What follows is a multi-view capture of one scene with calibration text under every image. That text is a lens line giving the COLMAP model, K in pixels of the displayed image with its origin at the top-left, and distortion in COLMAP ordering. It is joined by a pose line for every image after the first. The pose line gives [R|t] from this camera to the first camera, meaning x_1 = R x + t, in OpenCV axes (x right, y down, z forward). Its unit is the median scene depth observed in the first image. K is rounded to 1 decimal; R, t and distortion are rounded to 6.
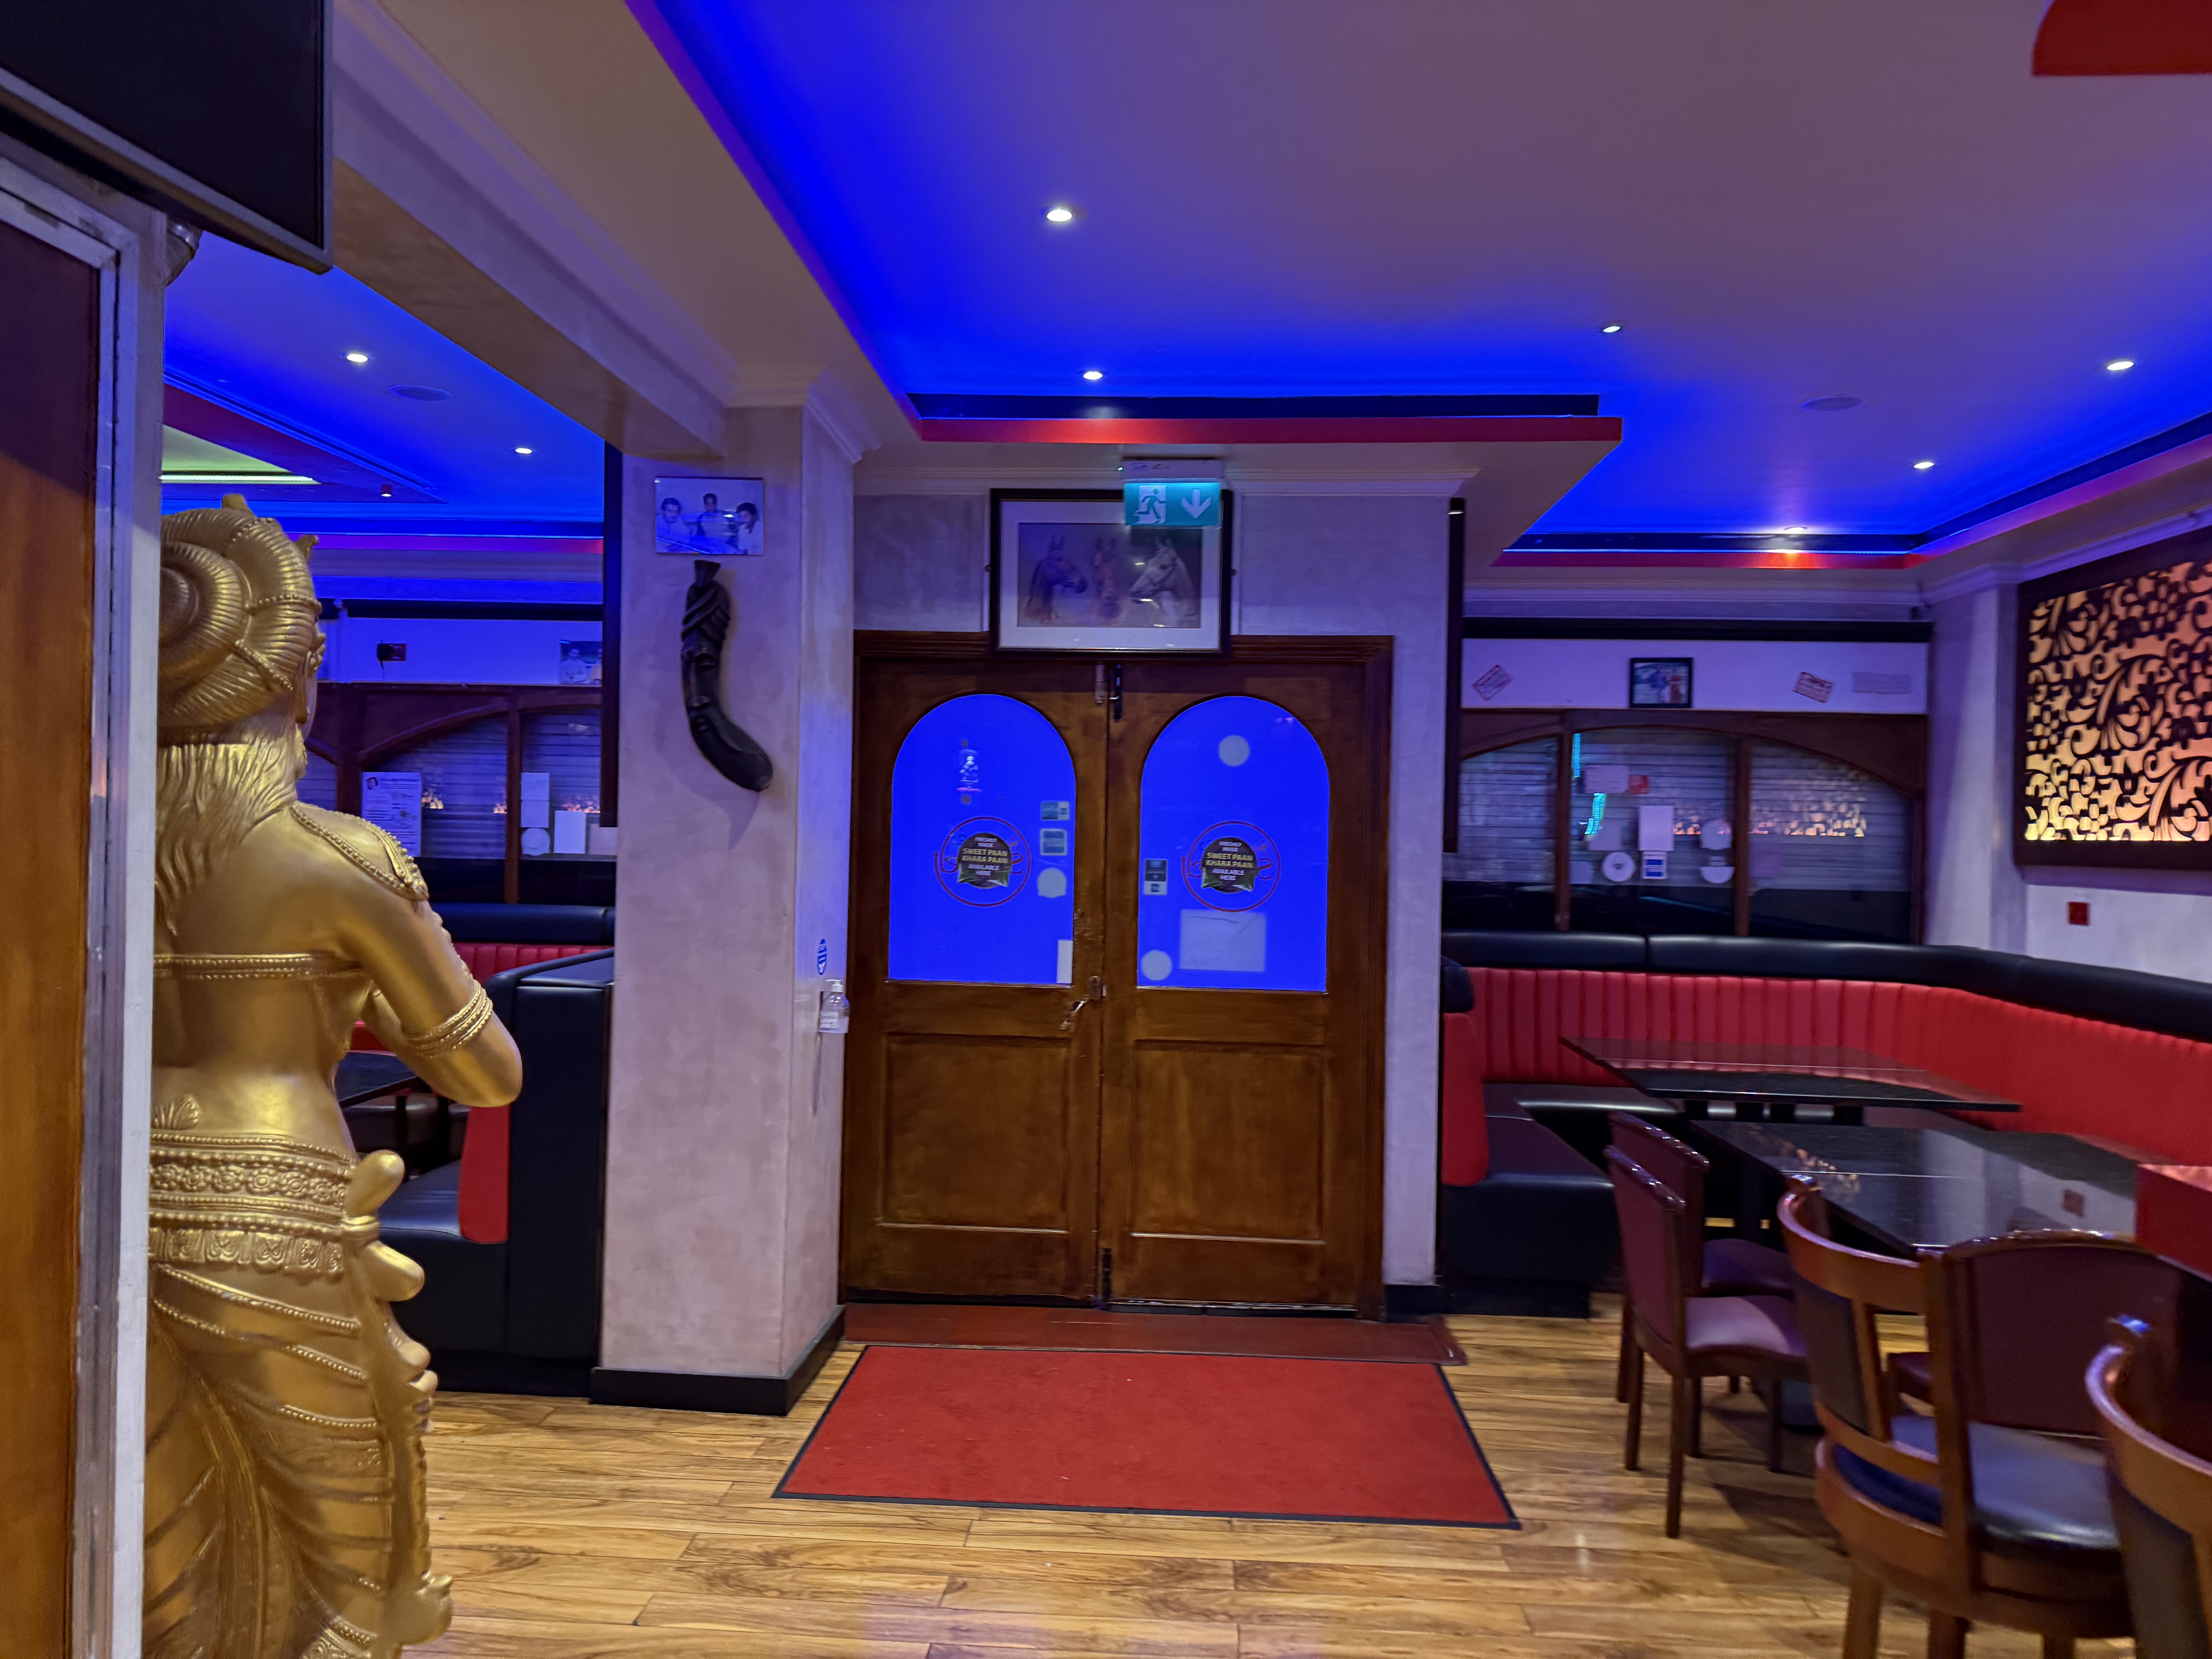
lens RADIAL K [[1545.0, 0, 1089.2], [0, 1545.0, 824.1], [0, 0, 1]] dist [0.061816, -0.076414]
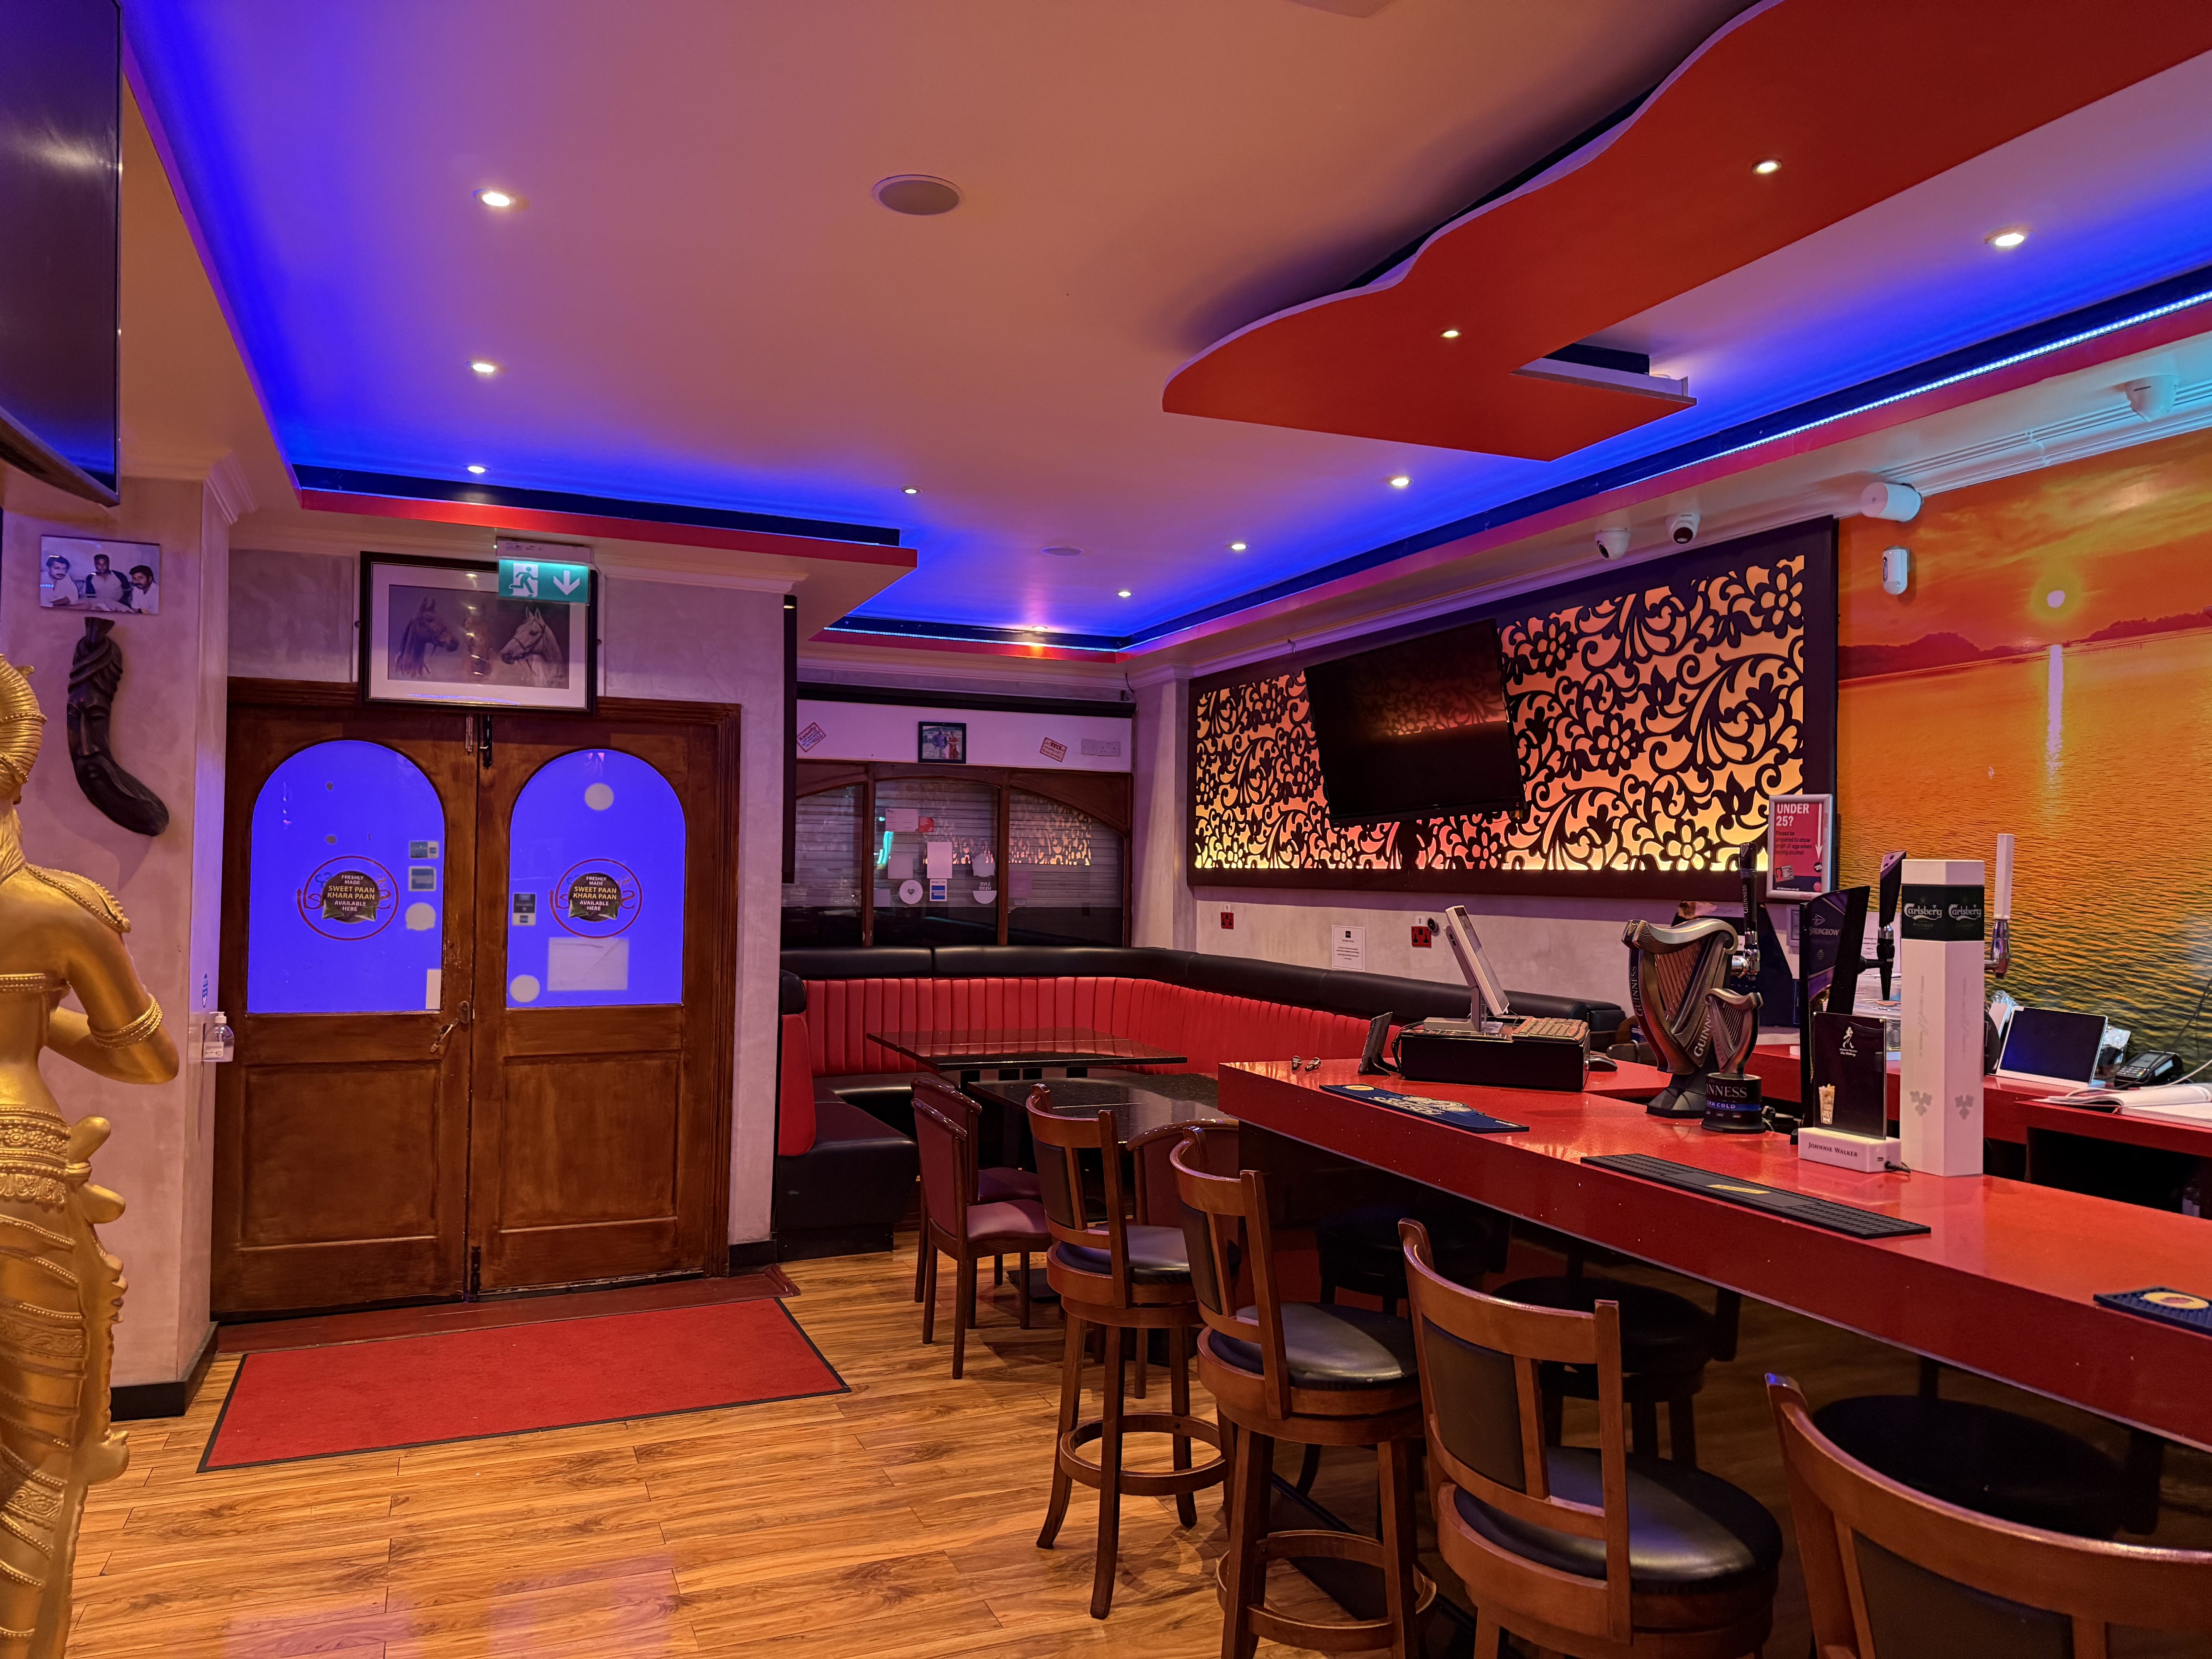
lens RADIAL K [[1545.0, 0, 1096.8], [0, 1545.0, 838.1], [0, 0, 1]] dist [0.061816, -0.076414]
pose [[0.897187, -0.000604, 0.441651, -0.105013], [0.004411, 0.999961, -0.007593, -0.008257], [-0.441629, 0.008760, 0.897155, -0.248903]]
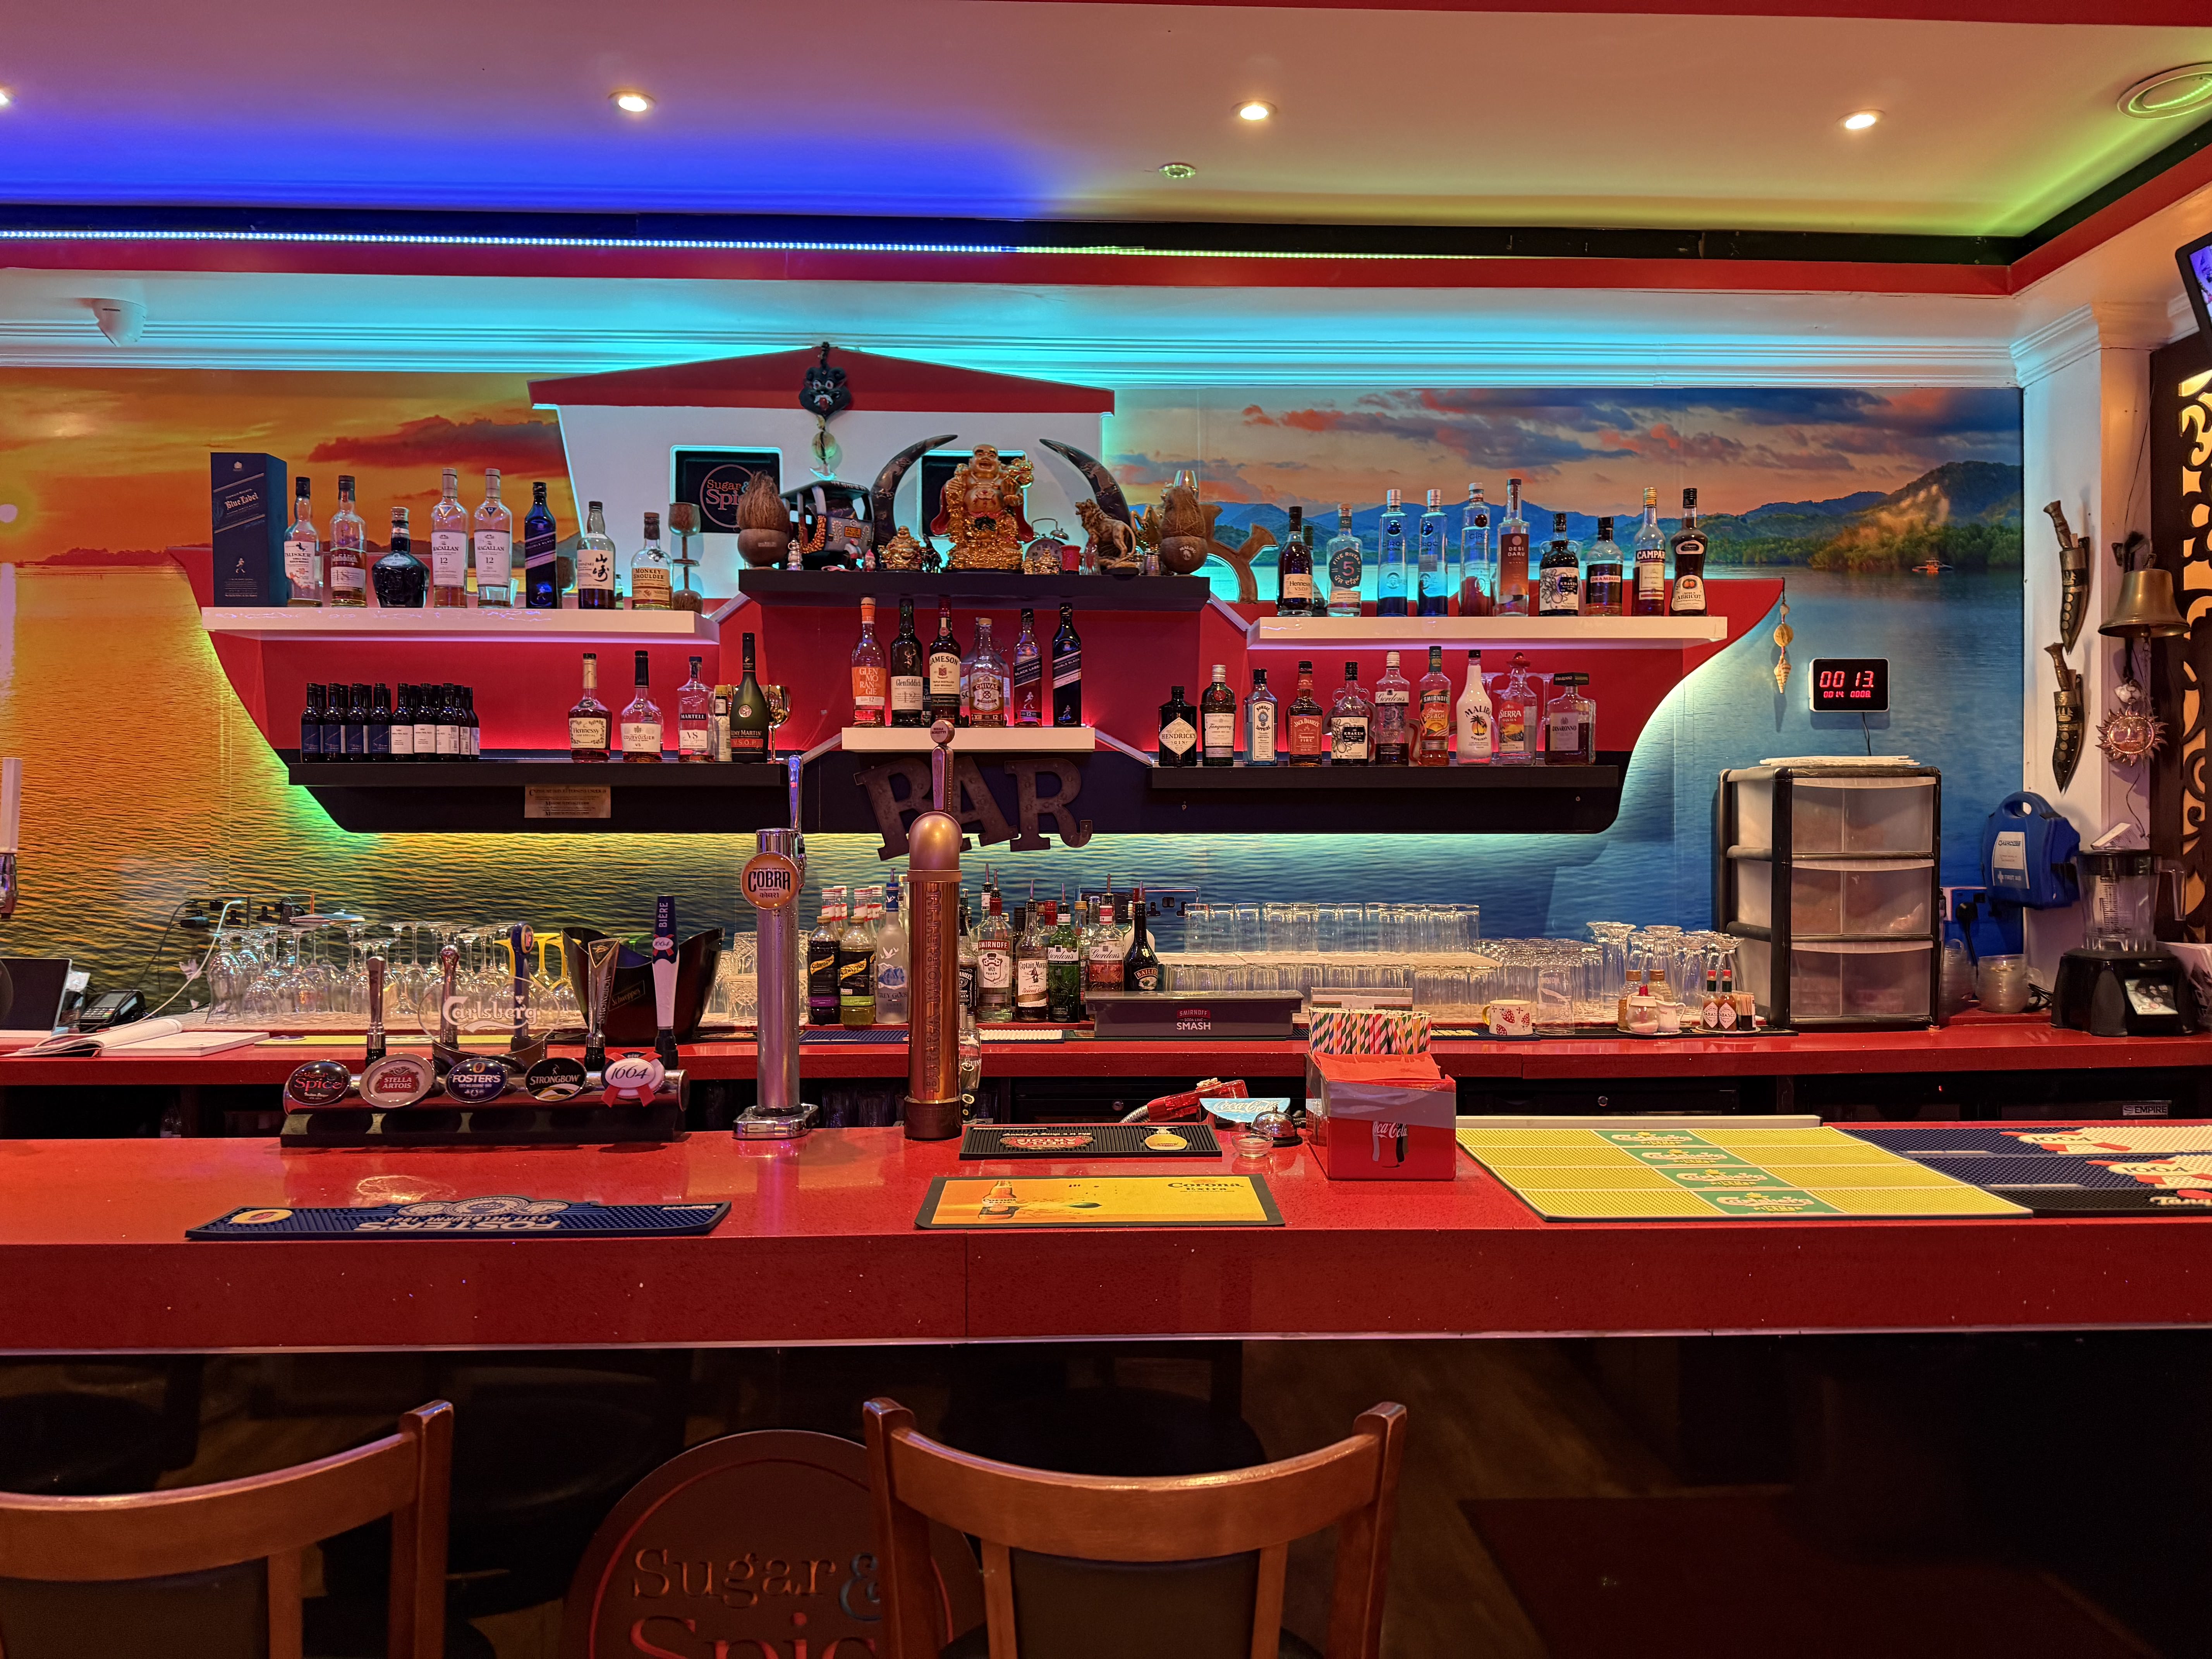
lens RADIAL K [[1545.0, 0, 1129.8], [0, 1545.0, 841.0], [0, 0, 1]] dist [0.061816, -0.076414]
pose [[-0.106847, -0.022744, 0.994015, -0.102267], [-0.006265, 0.999734, 0.022201, 0.002501], [-0.994256, -0.003855, -0.106961, -0.182739]]
